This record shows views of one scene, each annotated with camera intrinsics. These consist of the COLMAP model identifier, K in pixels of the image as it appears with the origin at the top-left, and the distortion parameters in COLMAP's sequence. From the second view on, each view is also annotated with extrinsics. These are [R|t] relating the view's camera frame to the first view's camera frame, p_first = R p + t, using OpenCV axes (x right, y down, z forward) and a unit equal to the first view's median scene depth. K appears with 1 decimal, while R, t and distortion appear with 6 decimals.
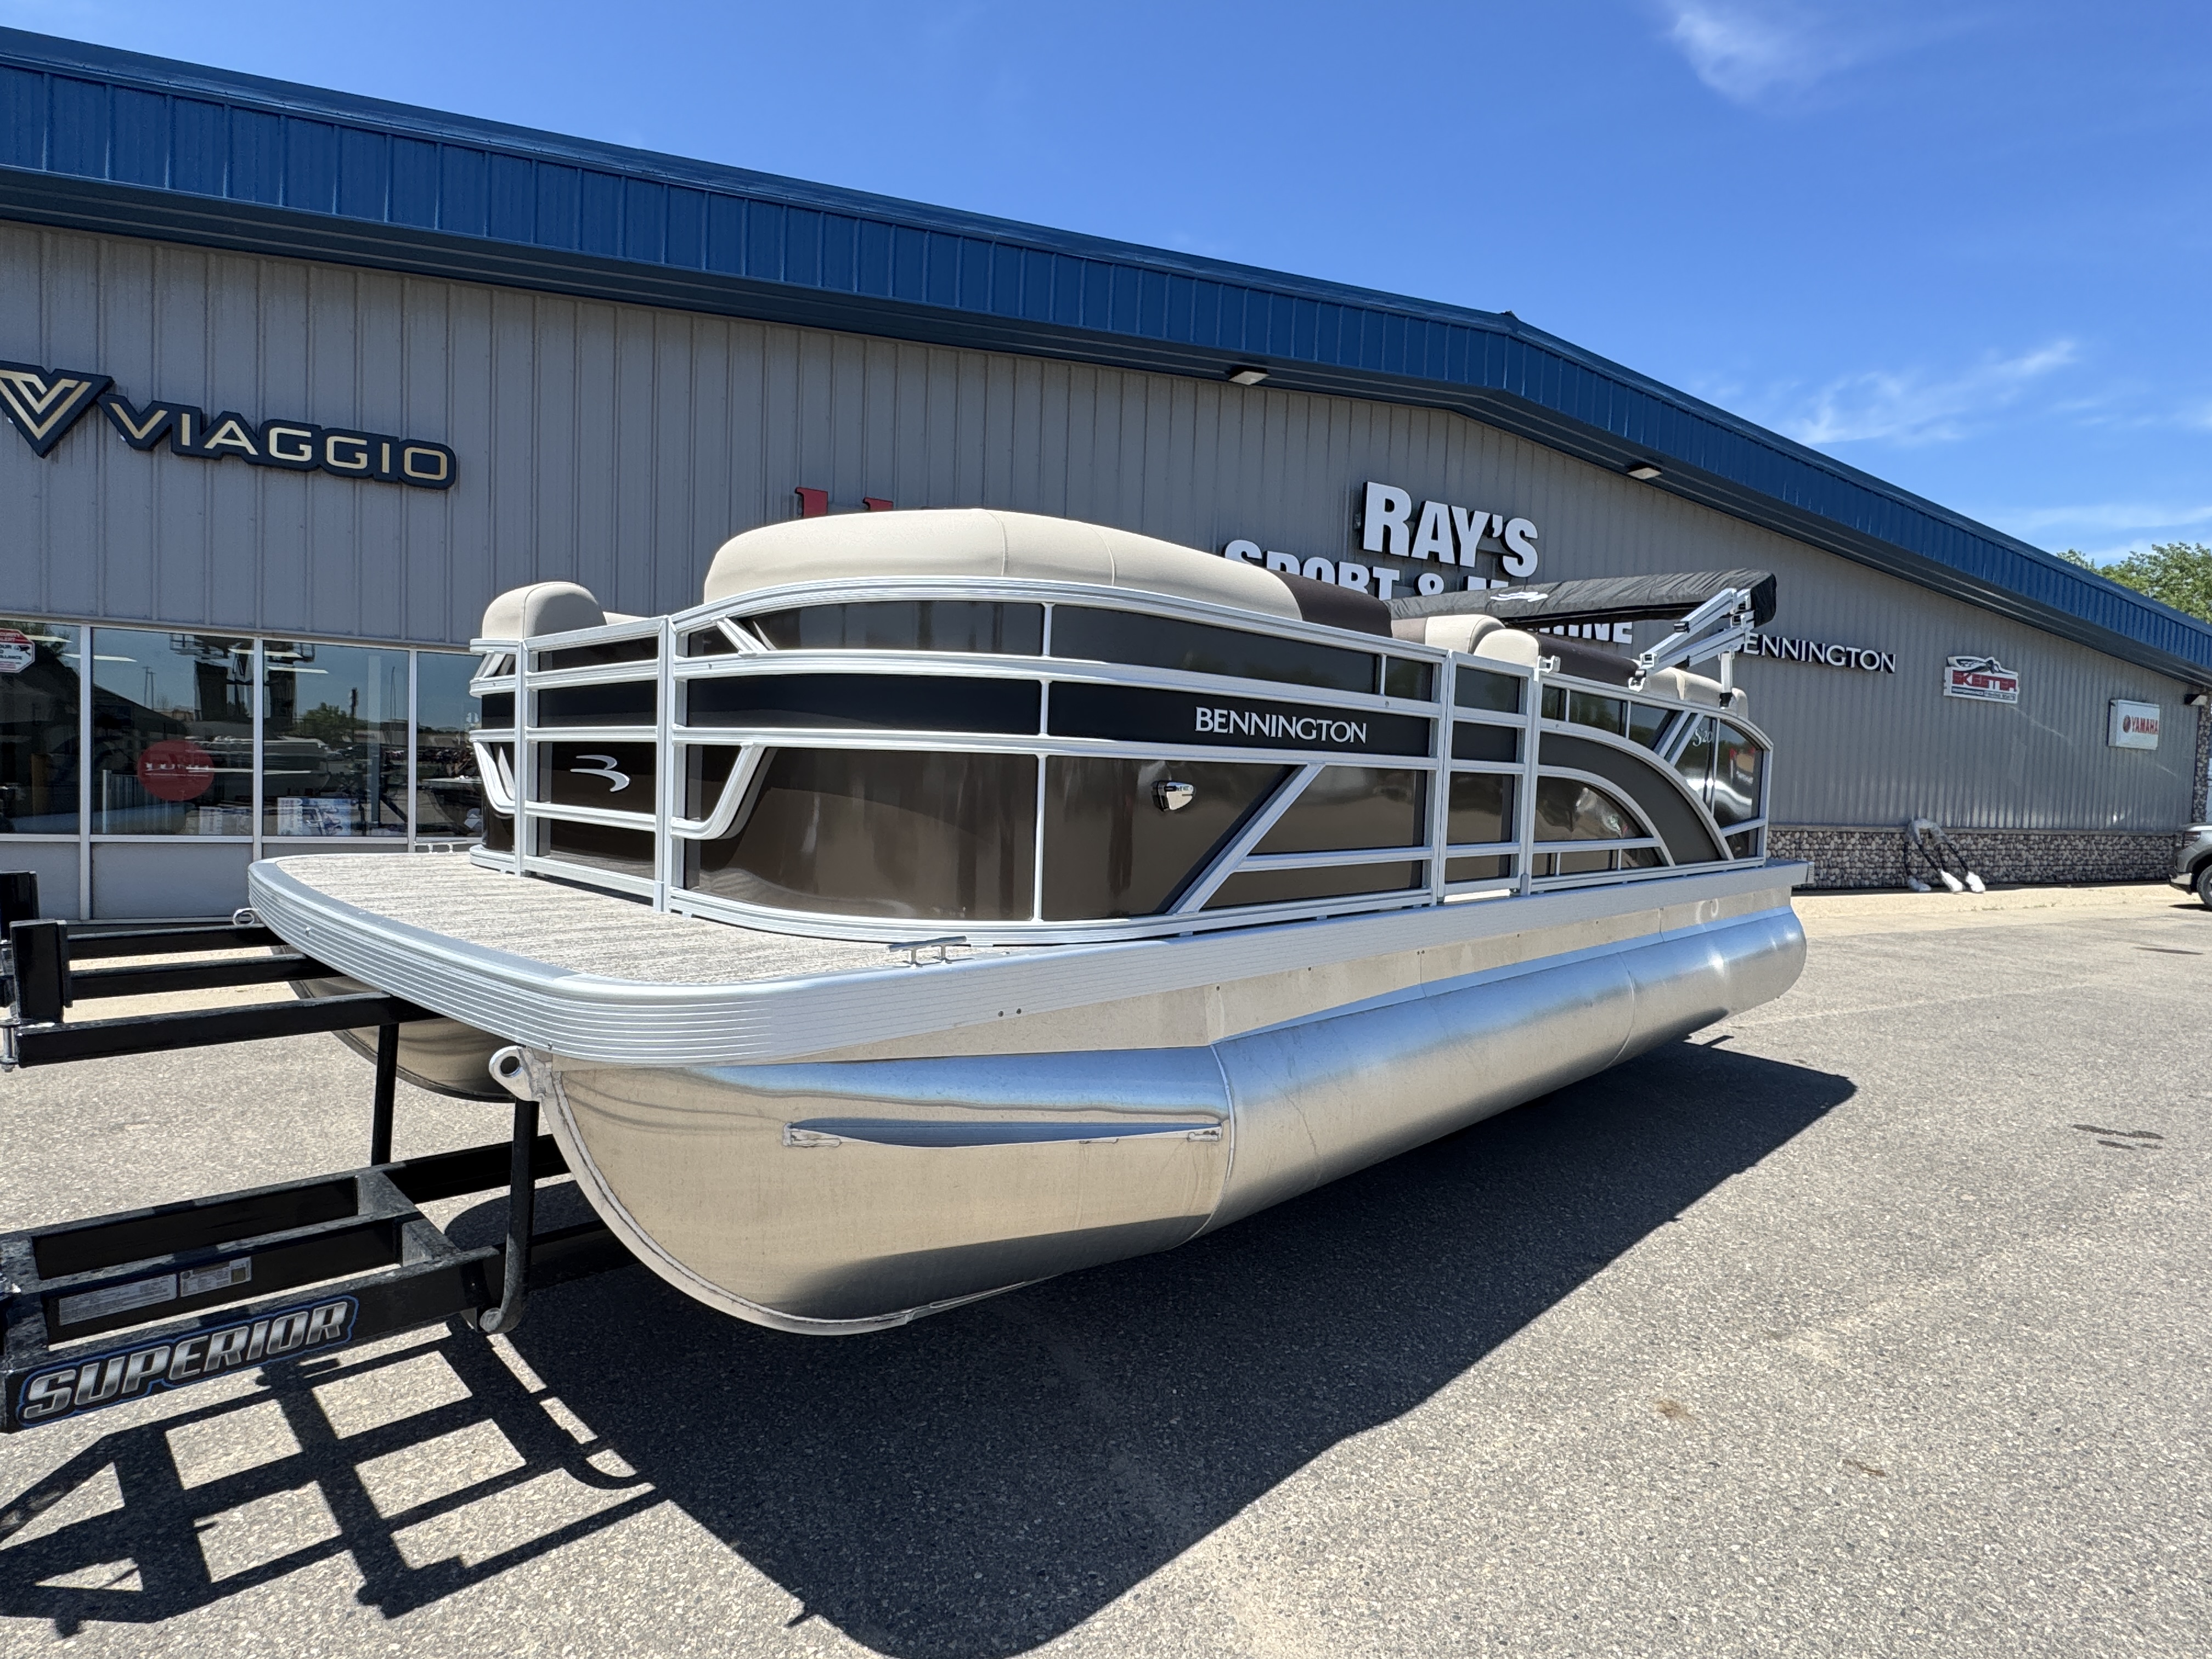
lens RADIAL K [[1159.3, 0, 1105.9], [0, 1159.3, 832.9], [0, 0, 1]] dist [-0.004558, 0.000914]
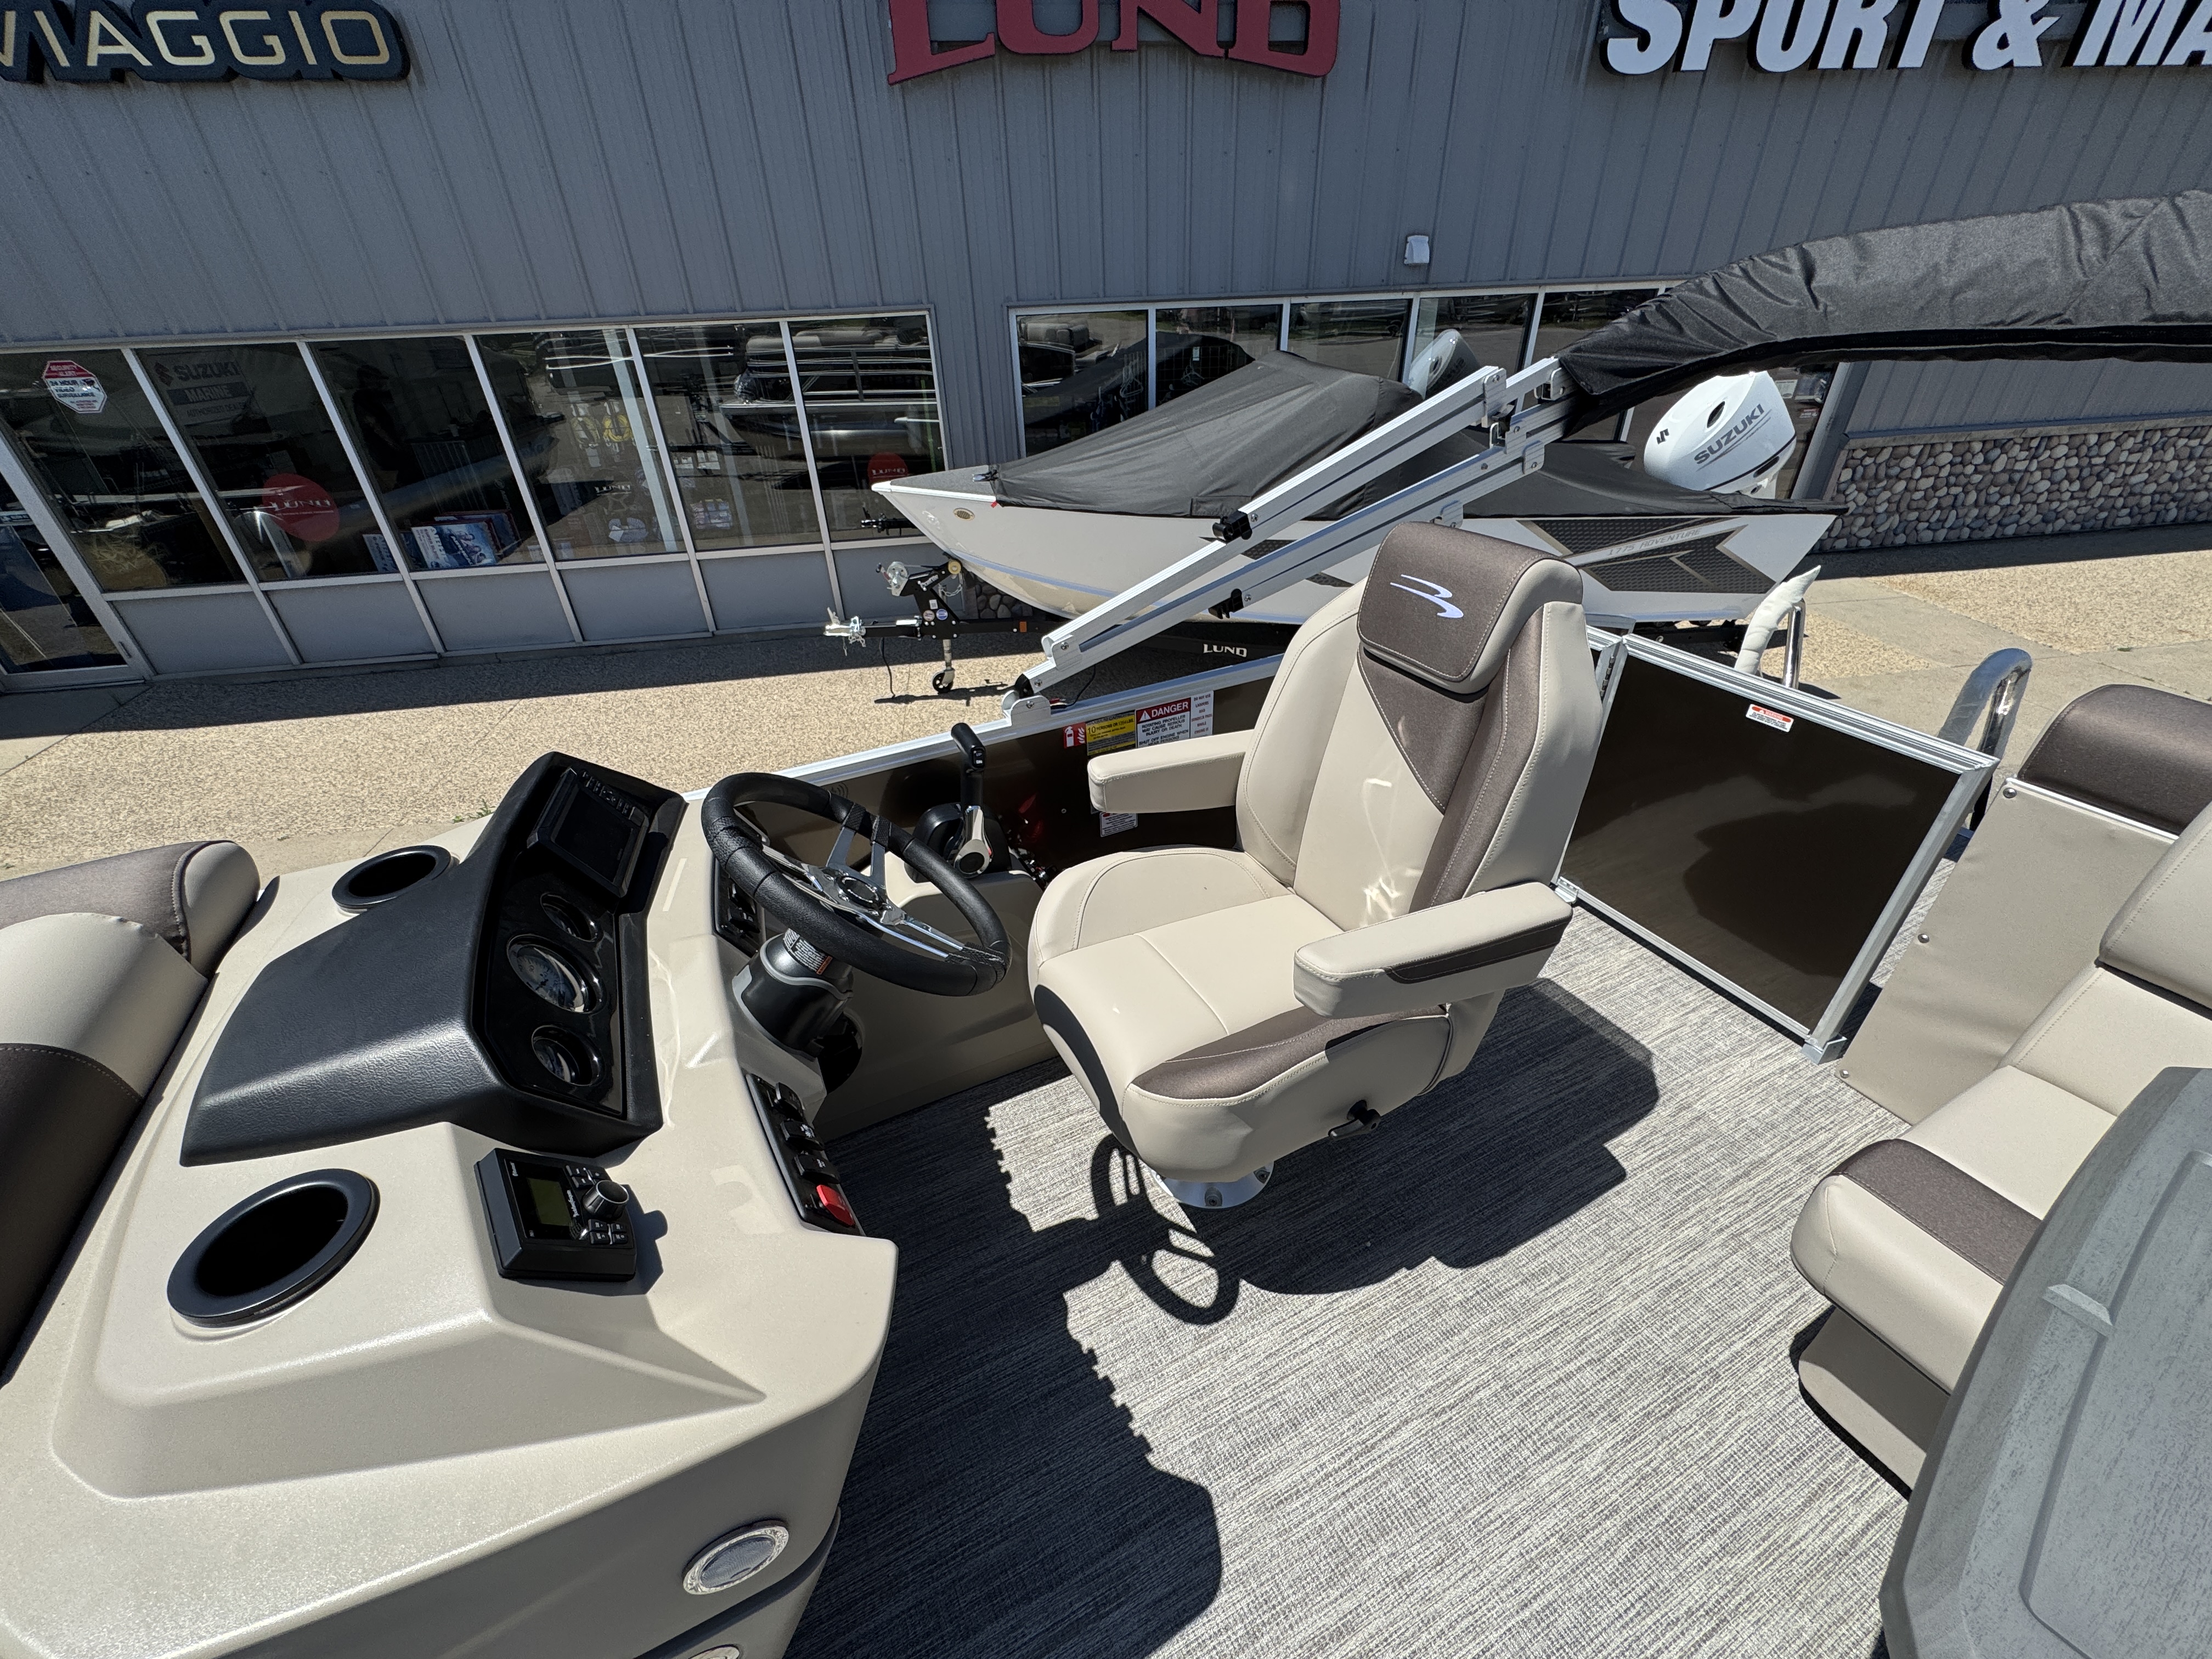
lens RADIAL K [[876.3, 0, 1103.7], [0, 876.3, 829.4], [0, 0, 1]] dist [-0.003332, 0.000136]
pose [[0.939994, 0.126244, -0.316977, 0.047849], [0.047240, 0.871924, 0.487357, -0.090084], [0.337906, -0.473087, 0.813639, 0.327133]]
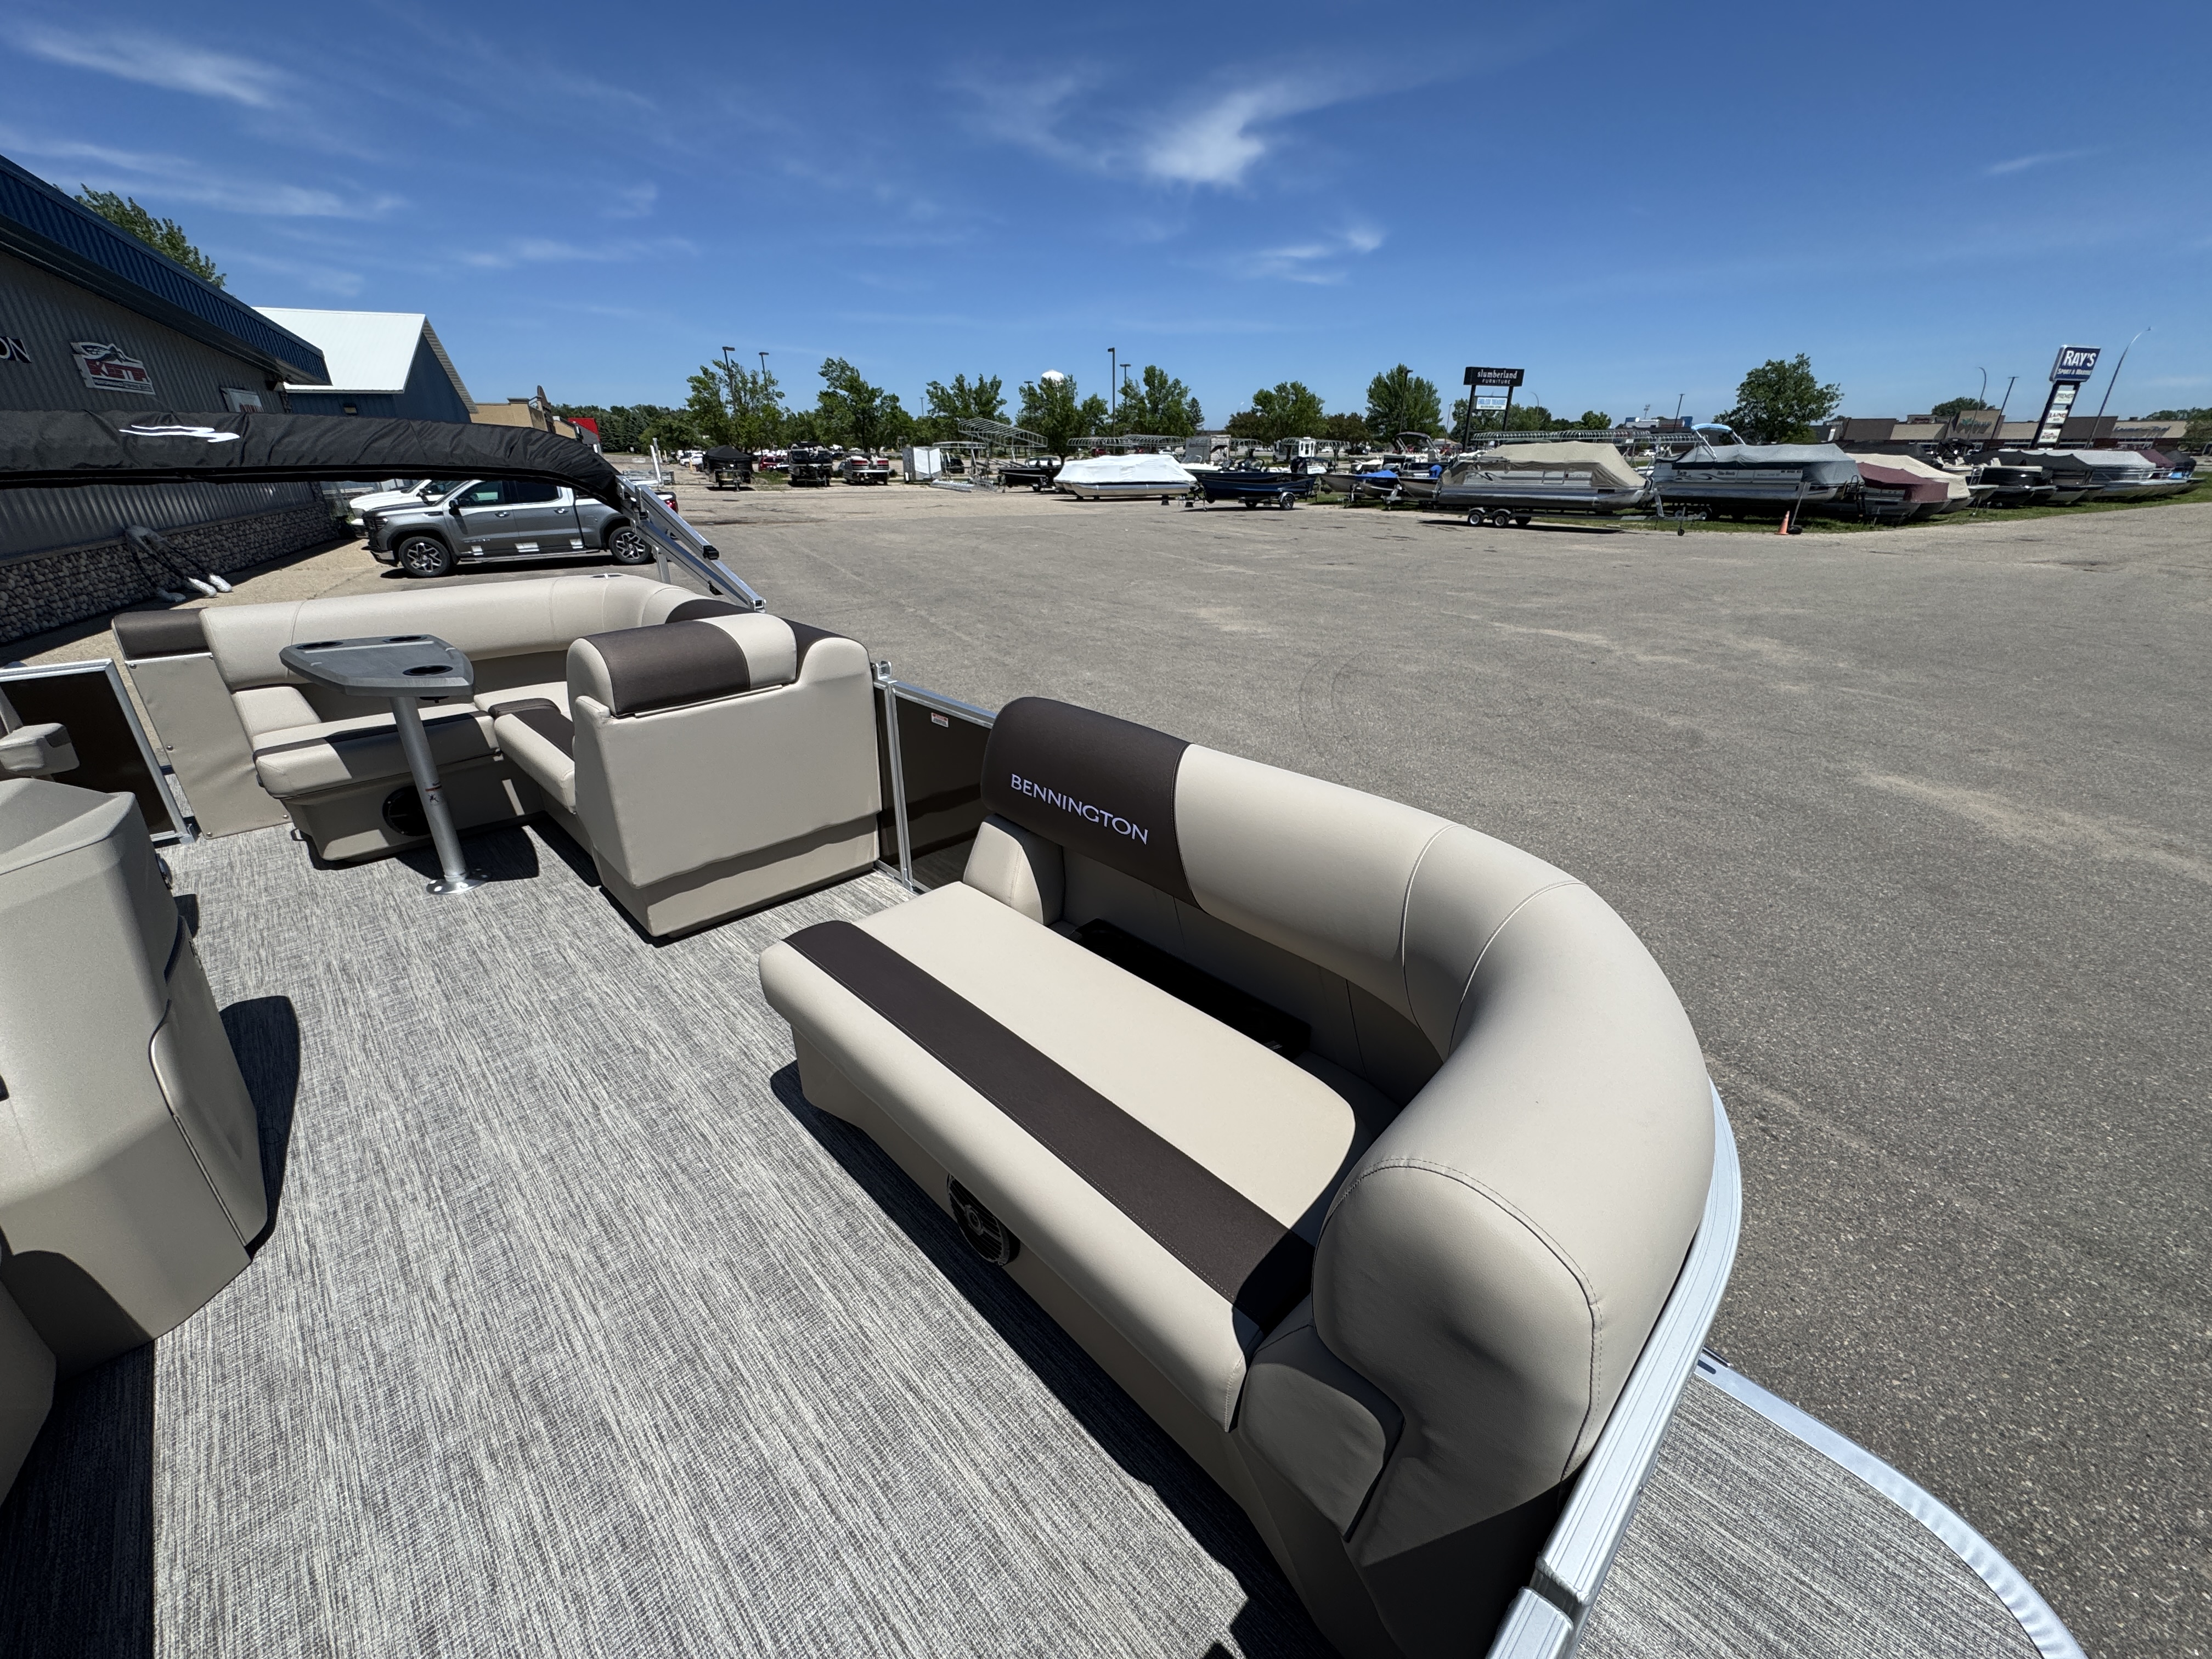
lens RADIAL K [[876.3, 0, 1103.7], [0, 876.3, 829.4], [0, 0, 1]] dist [-0.003332, 0.000136]
pose [[0.030953, -0.429771, 0.902407, -0.088819], [0.047519, 0.902452, 0.428162, -0.085430], [-0.998391, 0.029628, 0.048356, 0.198490]]
